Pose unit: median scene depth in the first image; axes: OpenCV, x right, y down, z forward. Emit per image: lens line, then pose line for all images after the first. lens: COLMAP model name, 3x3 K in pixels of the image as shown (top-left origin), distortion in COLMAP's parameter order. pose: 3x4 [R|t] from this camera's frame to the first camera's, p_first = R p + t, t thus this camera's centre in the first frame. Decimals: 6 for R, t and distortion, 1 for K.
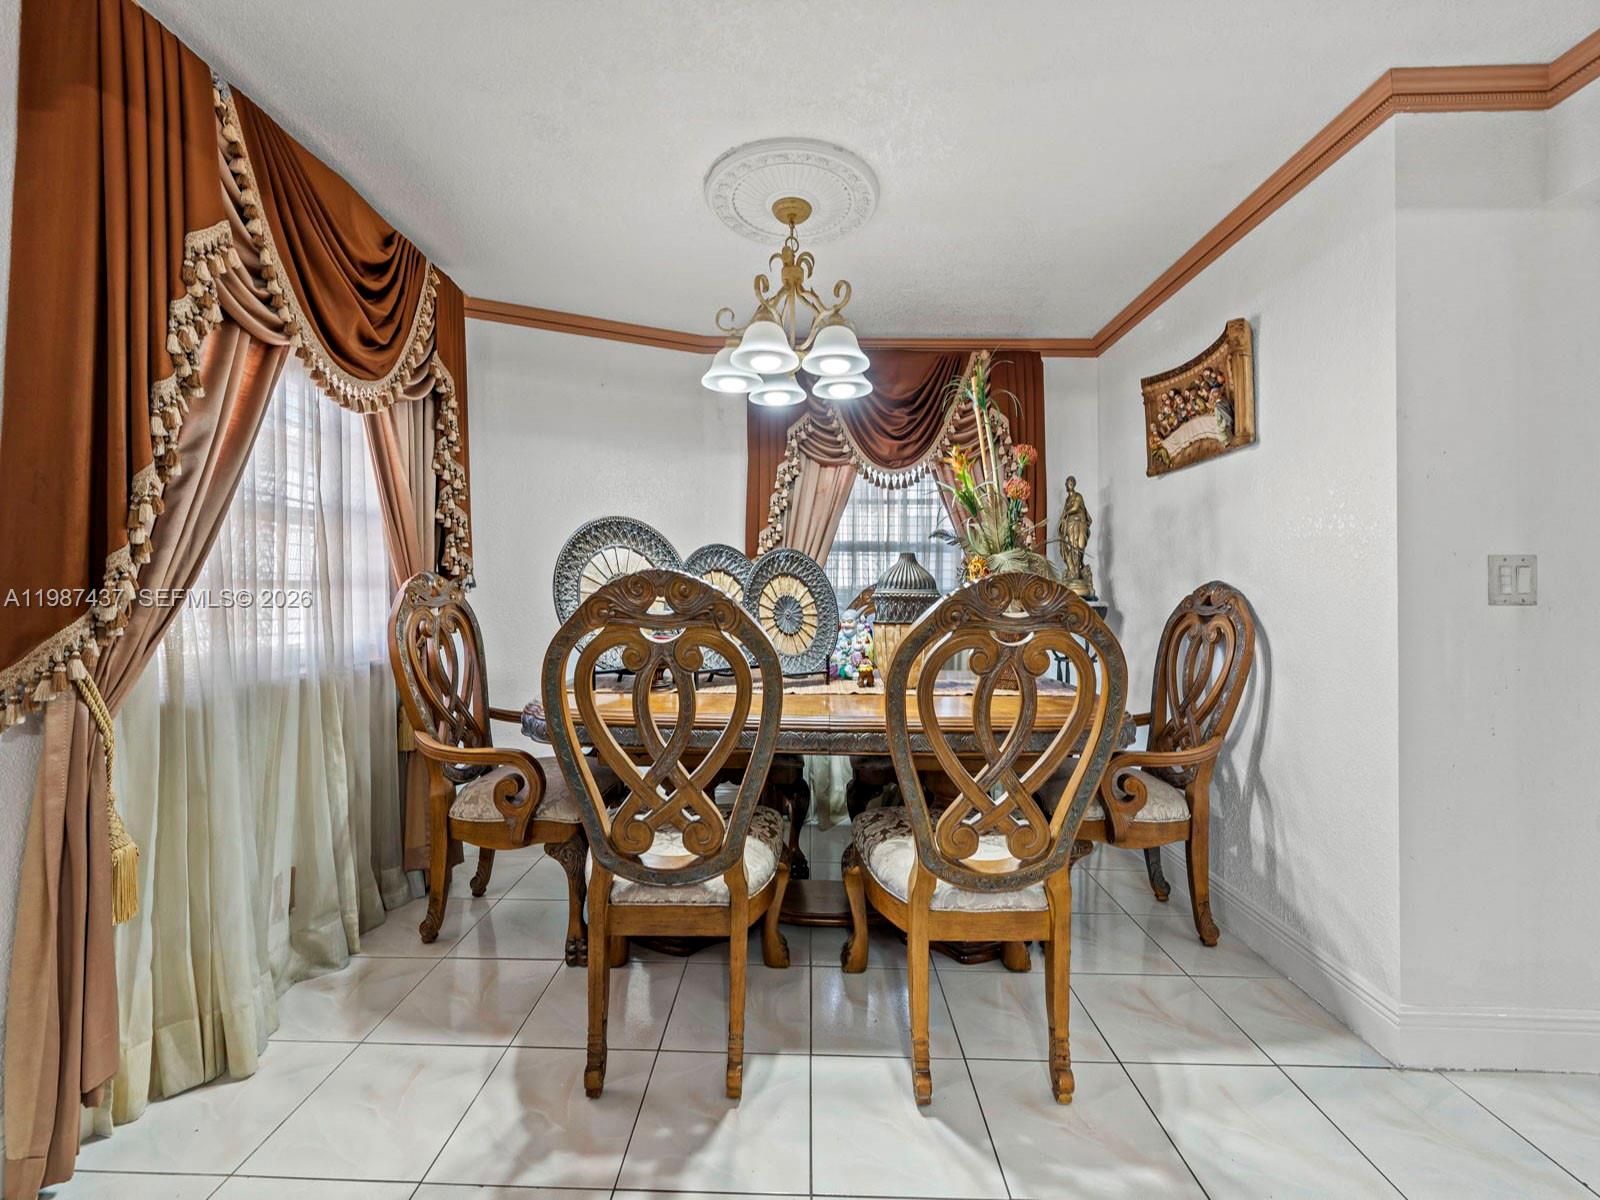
lens RADIAL K [[652.6, 0, 794.7], [0, 652.6, 610.3], [0, 0, 1]] dist [-0.002164, -0.000418]
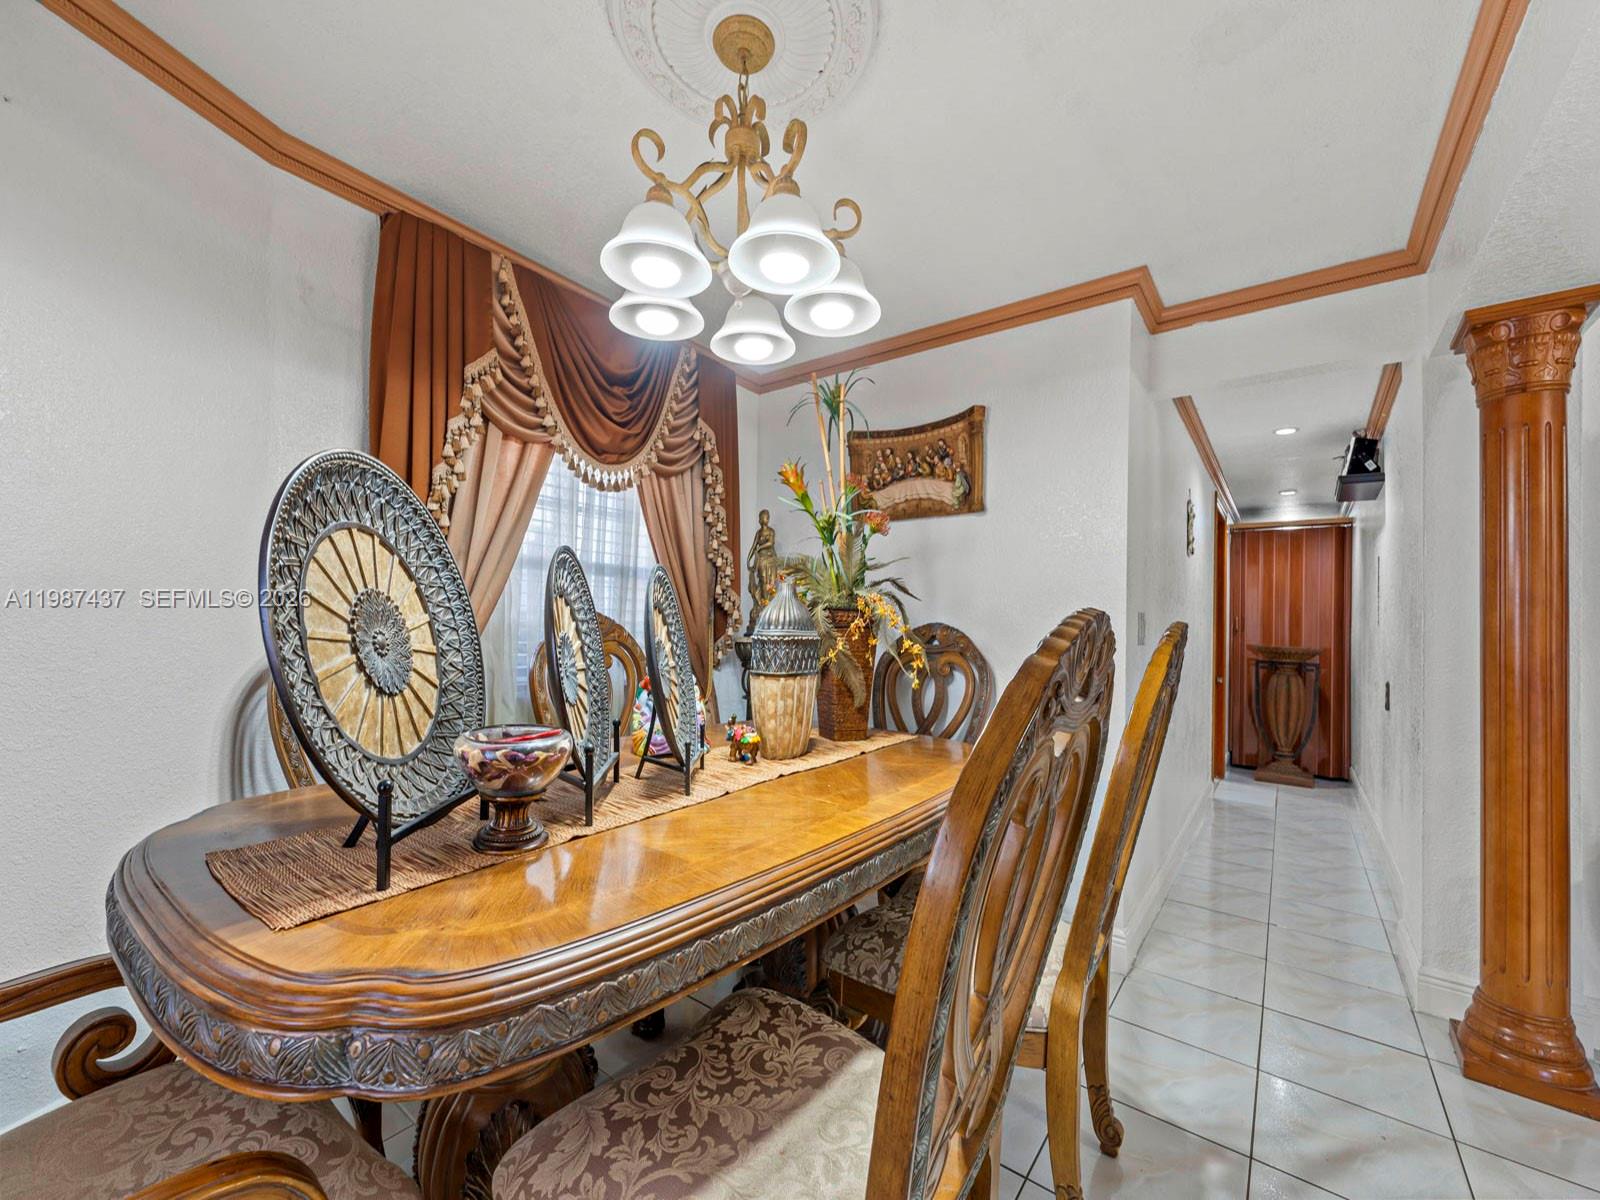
lens RADIAL K [[648.0, 0, 800.1], [0, 648.0, 630.5], [0, 0, 1]] dist [-0.001253, -0.000145]
pose [[0.590619, -0.000220, 0.806951, -0.386224], [0.004608, 0.999985, -0.003100, -0.024913], [-0.806938, 0.005549, 0.590611, 0.455401]]
